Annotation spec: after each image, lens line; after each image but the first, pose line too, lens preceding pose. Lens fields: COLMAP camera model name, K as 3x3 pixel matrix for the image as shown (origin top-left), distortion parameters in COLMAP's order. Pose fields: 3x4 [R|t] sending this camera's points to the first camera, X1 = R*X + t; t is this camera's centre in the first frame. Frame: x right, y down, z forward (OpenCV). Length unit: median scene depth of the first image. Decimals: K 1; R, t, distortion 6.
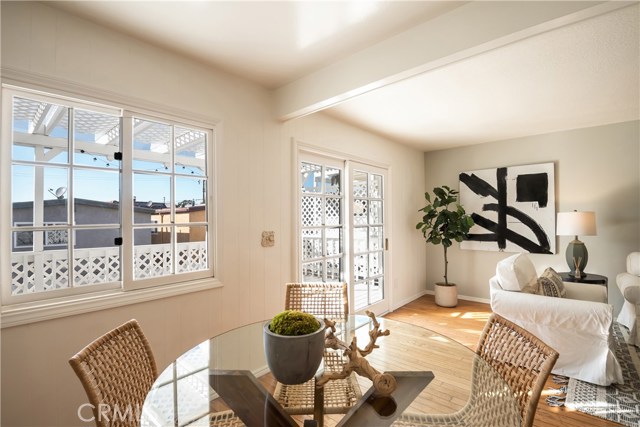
lens RADIAL K [[299.4, 0, 306.7], [0, 299.4, 218.8], [0, 0, 1]] dist [-0.037126, -0.001550]
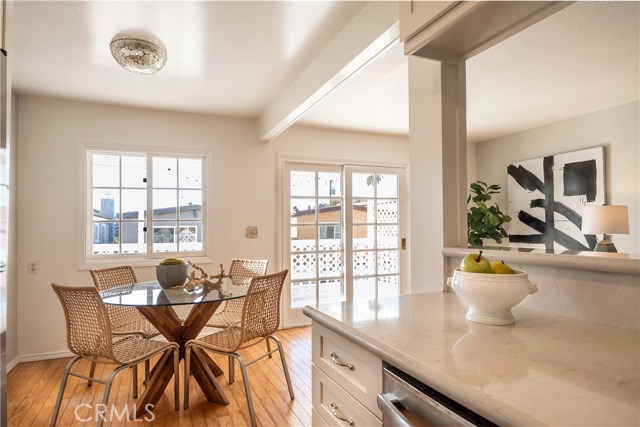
lens RADIAL K [[368.5, 0, 308.8], [0, 368.5, 220.7], [0, 0, 1]] dist [-0.002326, 0.000015]
pose [[0.914763, -0.007226, -0.403926, 0.465331], [0.003204, 0.999938, -0.010633, 0.020657], [0.403978, 0.008432, 0.914730, -0.245048]]
